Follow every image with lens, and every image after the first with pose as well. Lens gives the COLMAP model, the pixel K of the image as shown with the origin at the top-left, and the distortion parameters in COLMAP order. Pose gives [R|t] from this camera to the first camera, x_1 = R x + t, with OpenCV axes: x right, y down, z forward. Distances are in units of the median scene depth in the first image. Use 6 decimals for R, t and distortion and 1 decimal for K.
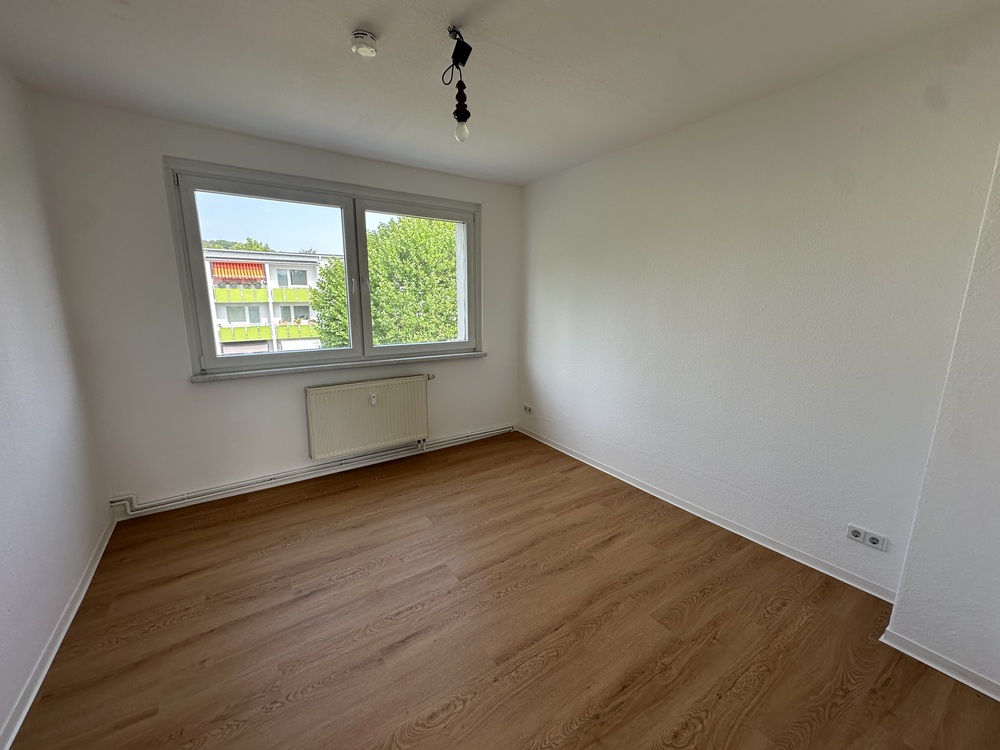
lens RADIAL K [[399.4, 0, 495.4], [0, 399.4, 377.7], [0, 0, 1]] dist [-0.009093, 0.000238]
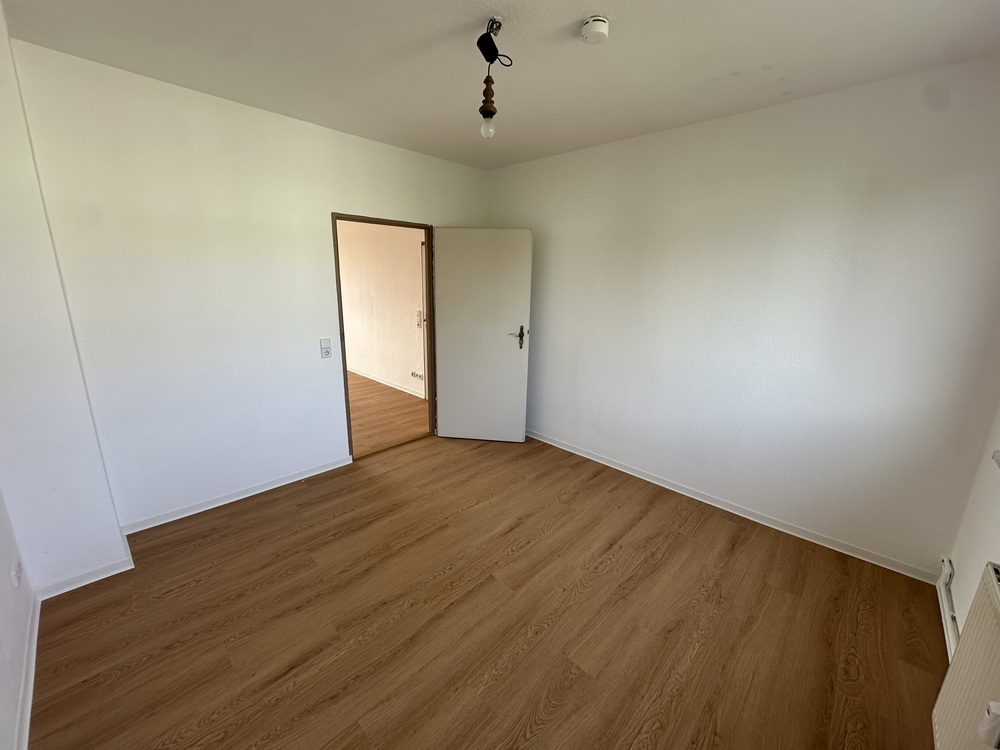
lens RADIAL K [[399.4, 0, 493.4], [0, 399.4, 373.8], [0, 0, 1]] dist [-0.009093, 0.000238]
pose [[-0.979687, 0.023017, -0.199205, 0.096457], [-0.062856, 0.908082, 0.414048, -0.378453], [0.190425, 0.418159, -0.888190, 1.704531]]
